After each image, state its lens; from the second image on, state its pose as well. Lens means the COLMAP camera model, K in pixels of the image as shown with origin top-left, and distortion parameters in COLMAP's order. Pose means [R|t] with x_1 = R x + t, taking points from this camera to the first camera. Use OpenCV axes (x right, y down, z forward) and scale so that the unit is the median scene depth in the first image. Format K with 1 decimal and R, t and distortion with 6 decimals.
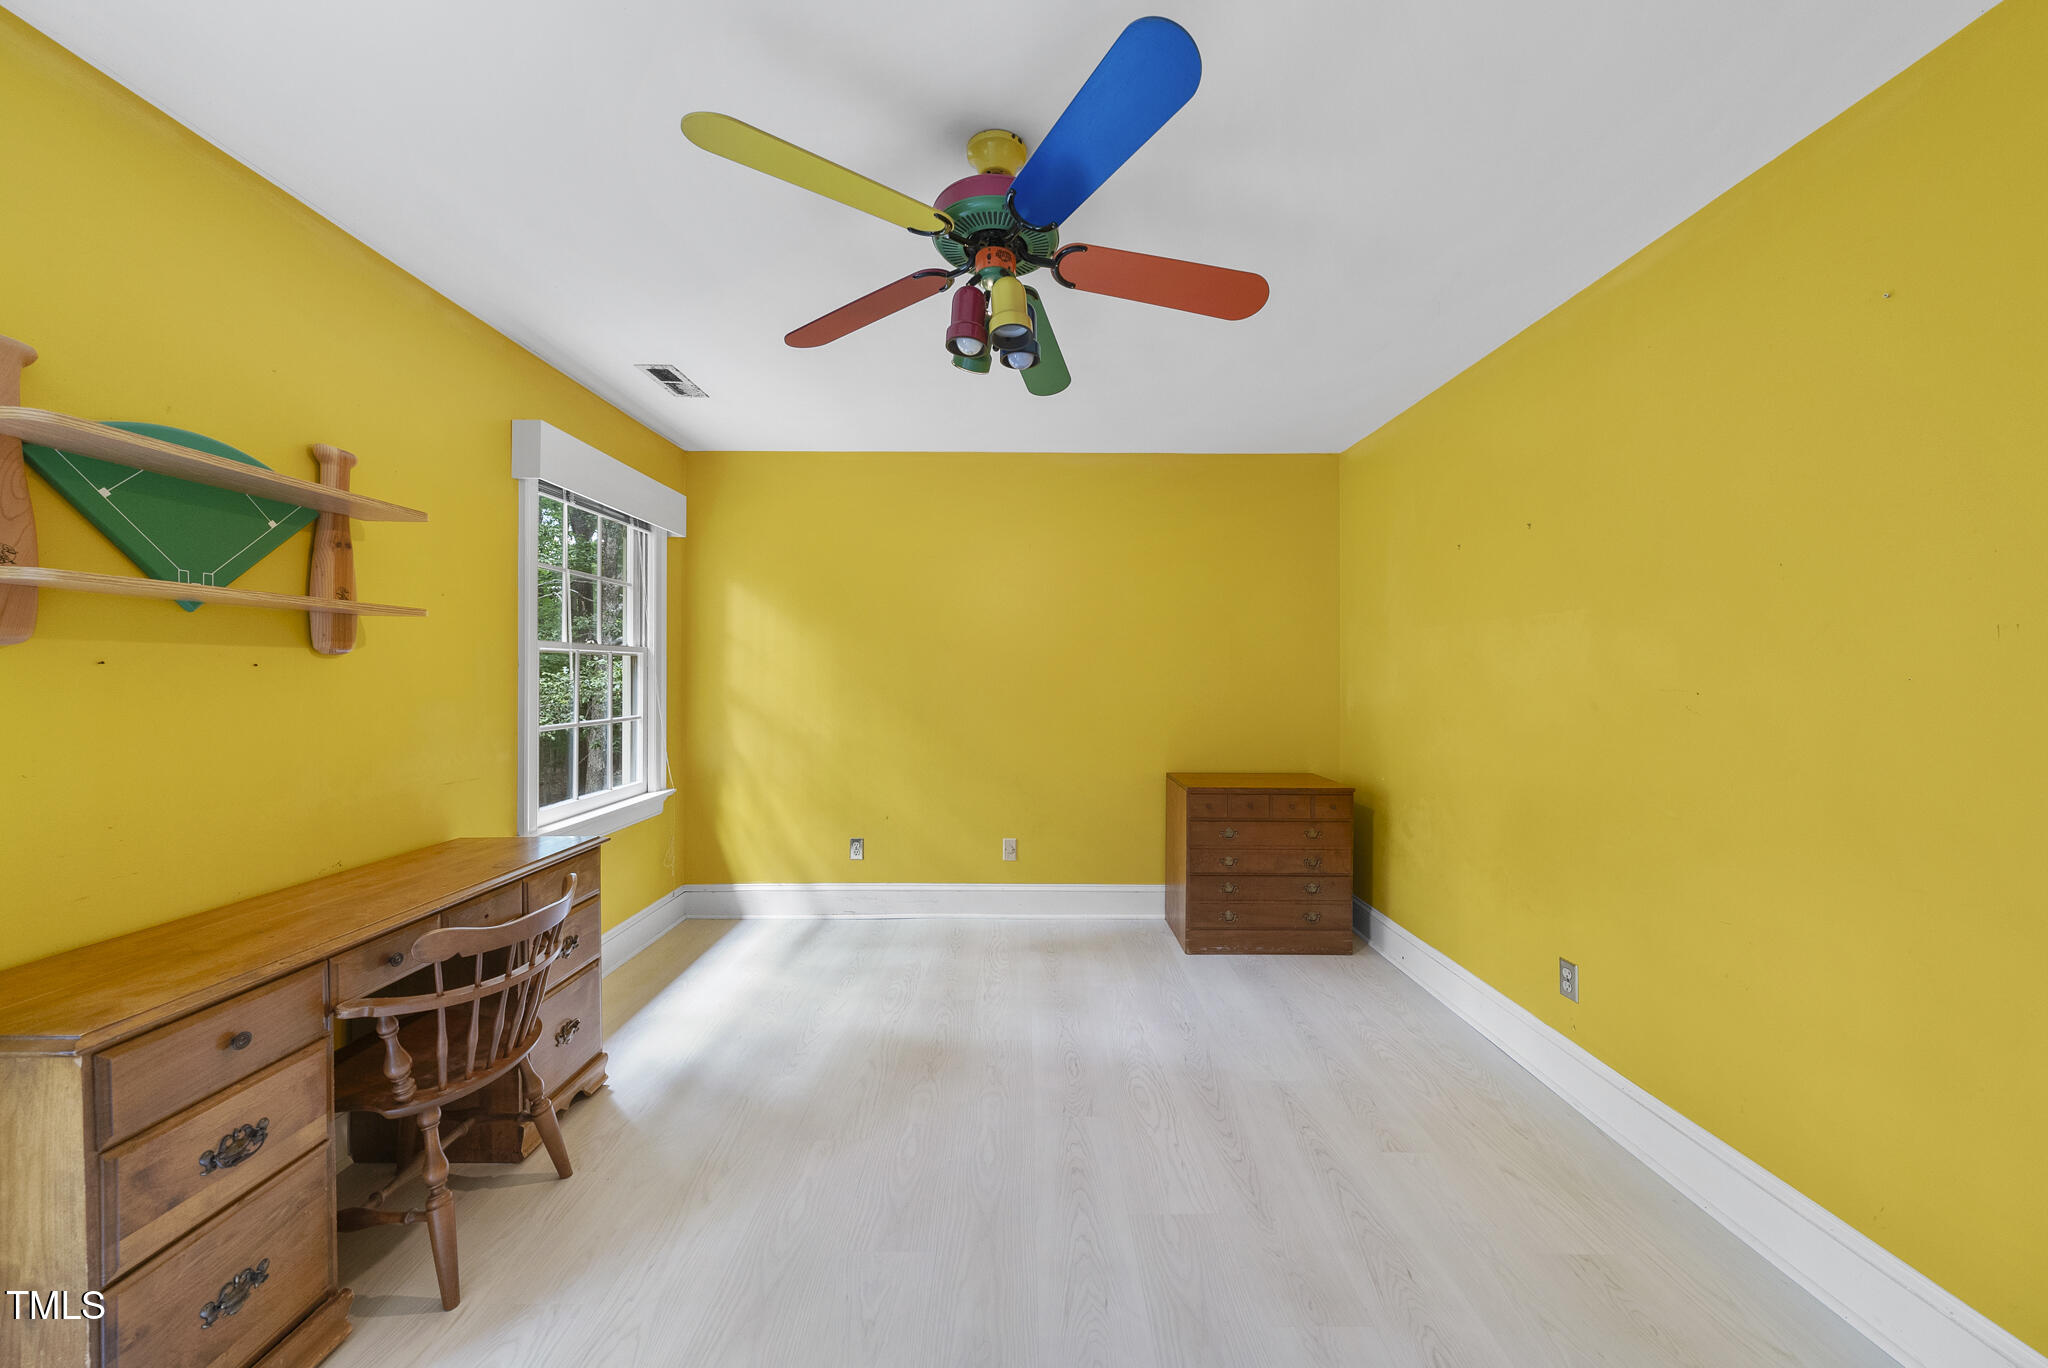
lens RADIAL K [[707.3, 0, 1026.7], [0, 707.3, 674.2], [0, 0, 1]] dist [-0.007808, -0.000105]
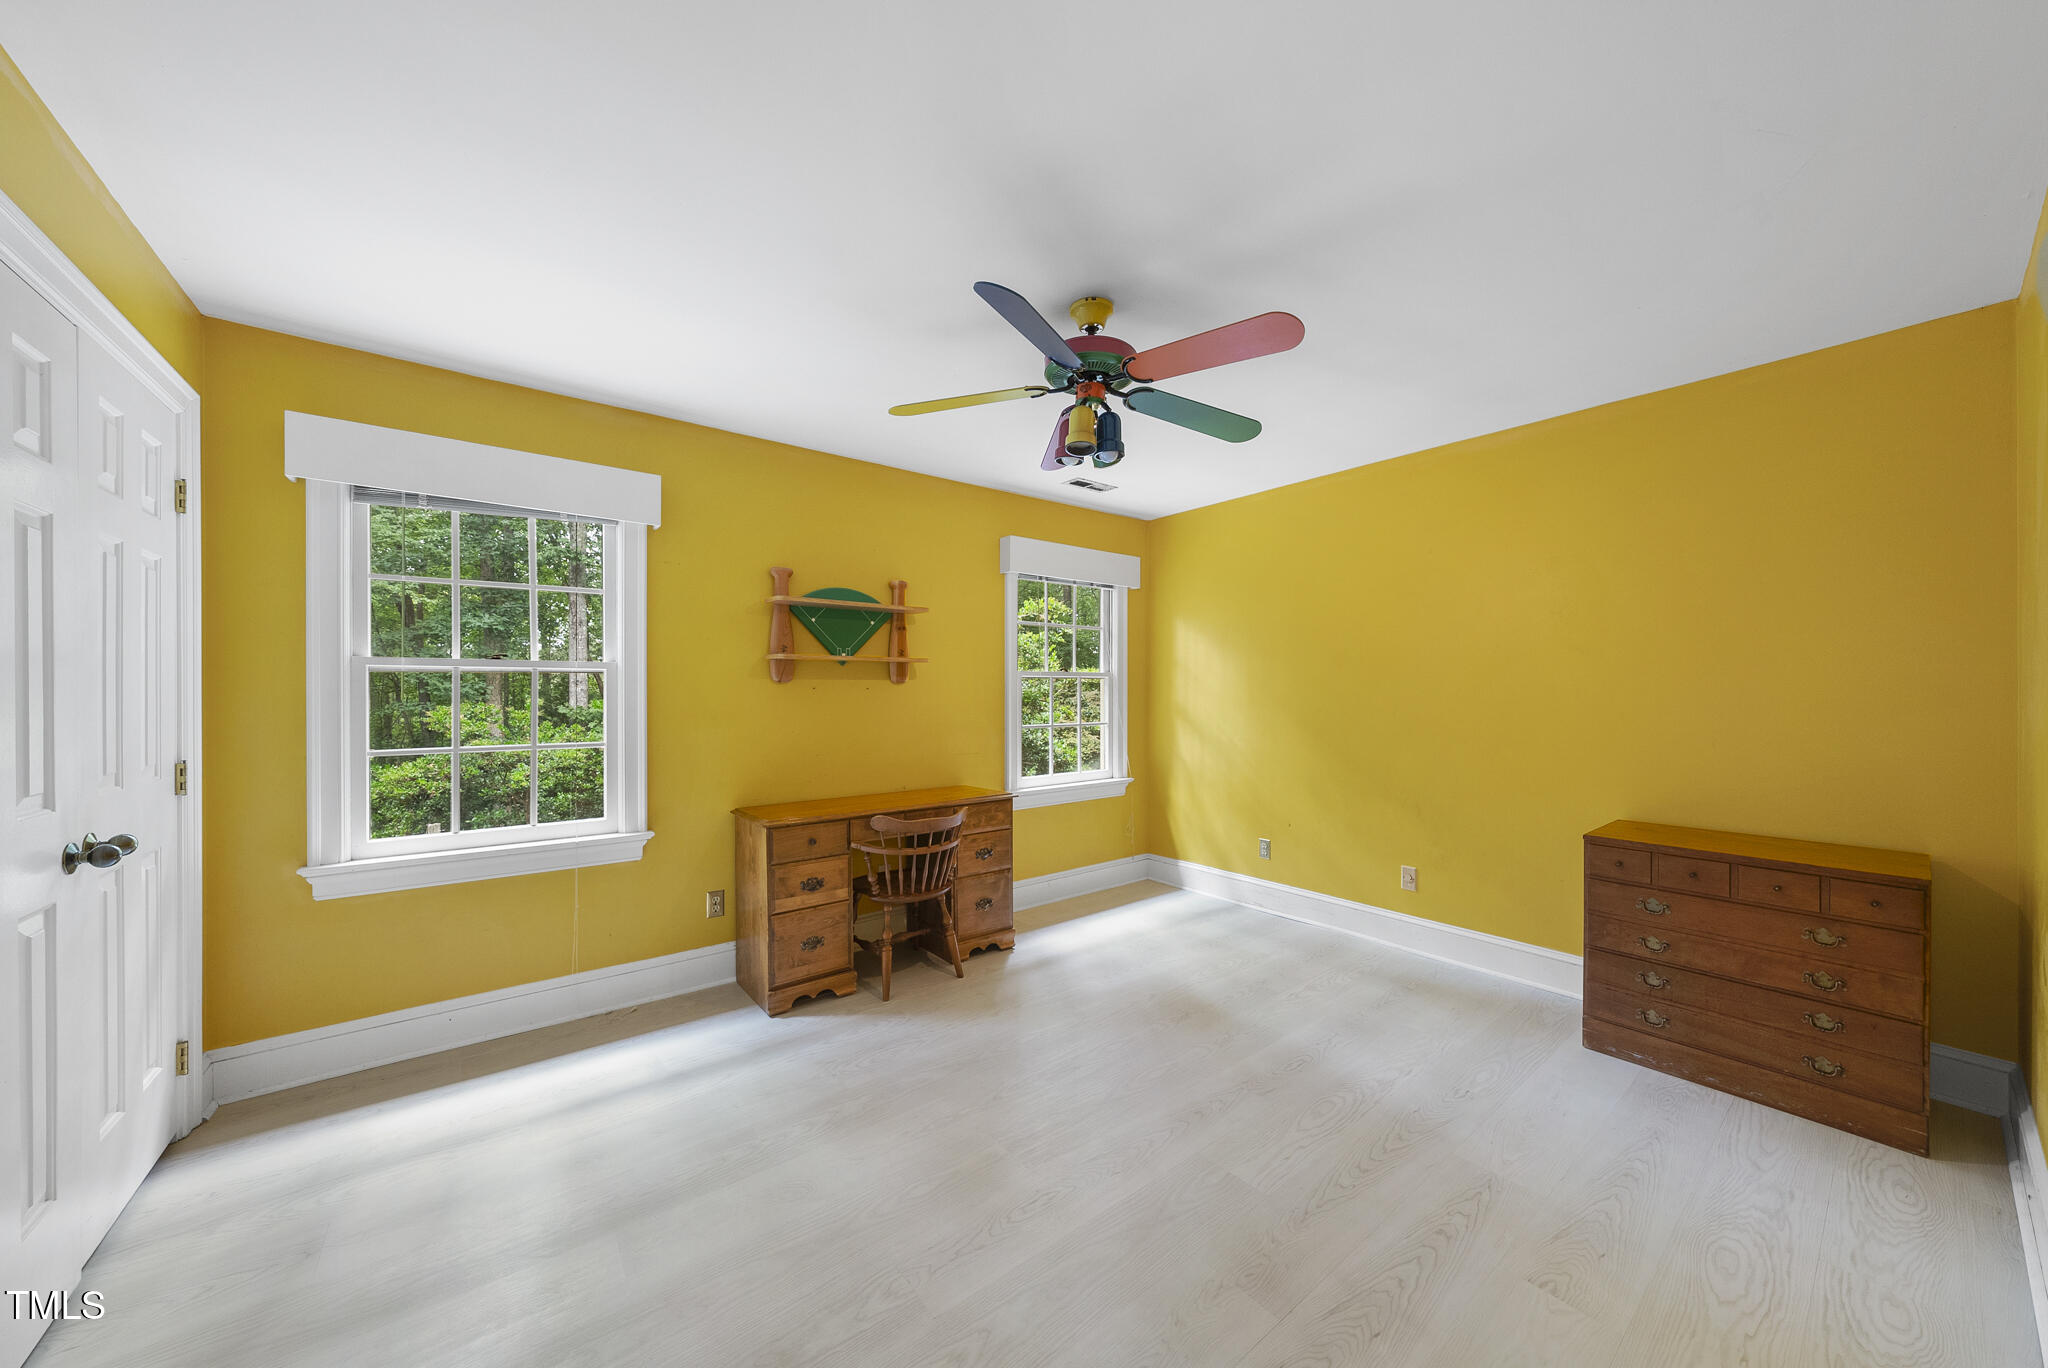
lens RADIAL K [[707.3, 0, 1022.2], [0, 707.3, 693.1], [0, 0, 1]] dist [-0.007808, -0.000105]
pose [[0.603171, -0.001344, -0.797611, 0.477580], [0.003538, 0.999993, 0.000991, -0.000373], [0.797604, -0.003420, 0.603171, 0.030823]]
